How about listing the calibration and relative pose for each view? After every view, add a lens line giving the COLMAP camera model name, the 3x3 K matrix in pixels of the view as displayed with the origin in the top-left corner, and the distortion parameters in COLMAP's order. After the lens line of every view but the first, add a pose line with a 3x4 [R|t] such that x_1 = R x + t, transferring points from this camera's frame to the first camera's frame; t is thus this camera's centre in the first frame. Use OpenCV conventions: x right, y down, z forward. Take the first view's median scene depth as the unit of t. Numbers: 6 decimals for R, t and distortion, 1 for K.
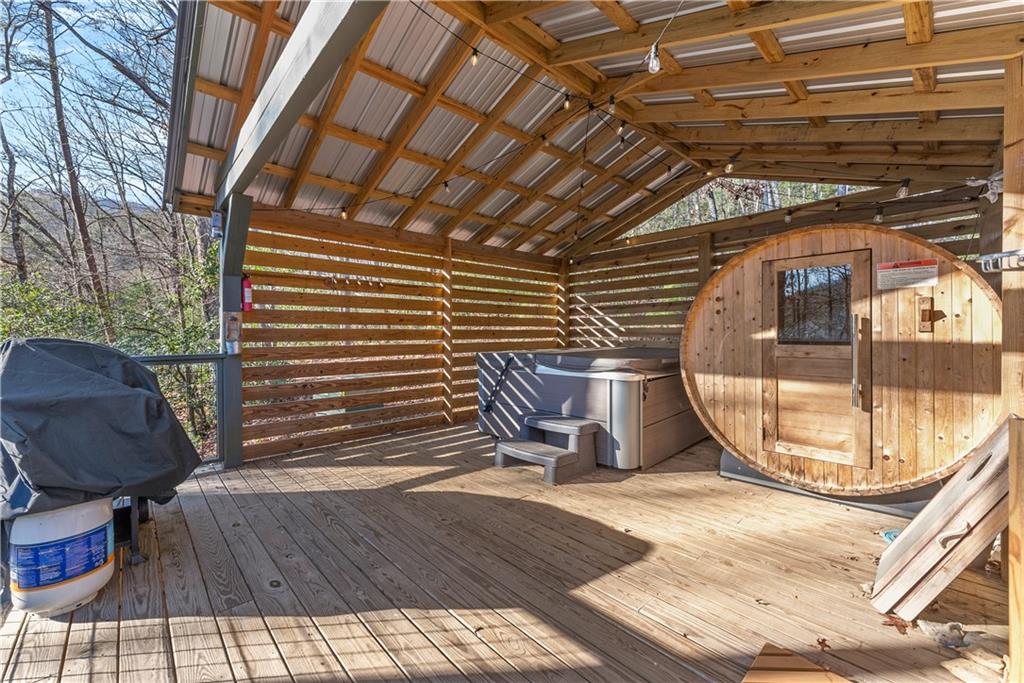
lens RADIAL K [[409.7, 0, 508.7], [0, 409.7, 336.0], [0, 0, 1]] dist [0.002233, -0.000119]
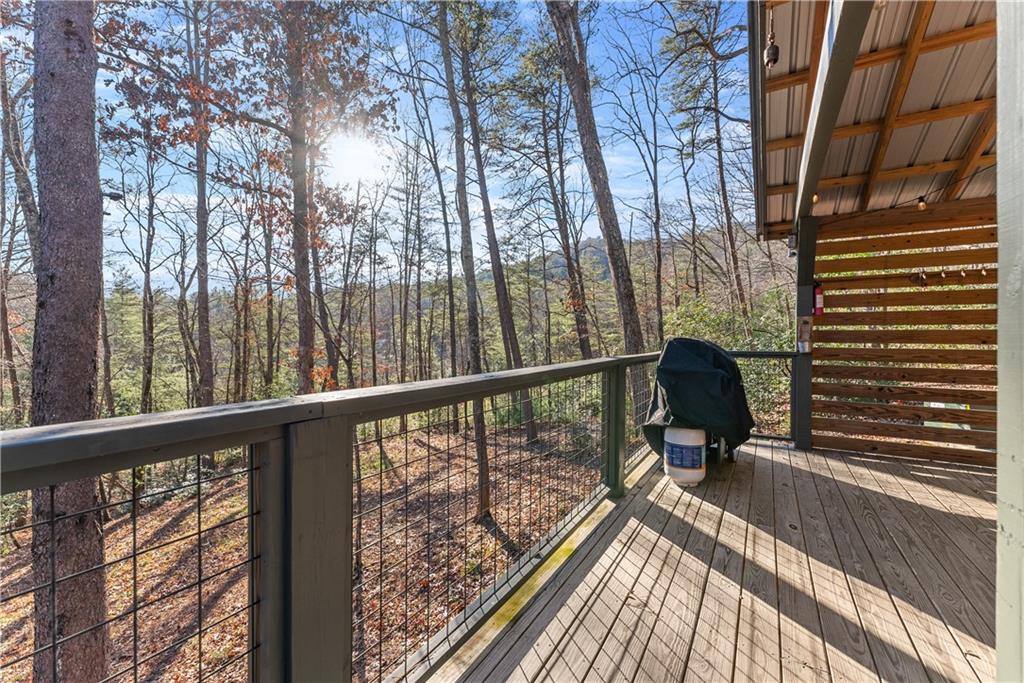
lens RADIAL K [[409.7, 0, 508.7], [0, 409.7, 336.0], [0, 0, 1]] dist [0.002233, -0.000119]
pose [[0.255029, 0.007839, -0.966902, 0.242980], [-0.007715, 0.999952, 0.006072, -0.003609], [0.966903, 0.005911, 0.255077, -0.114434]]
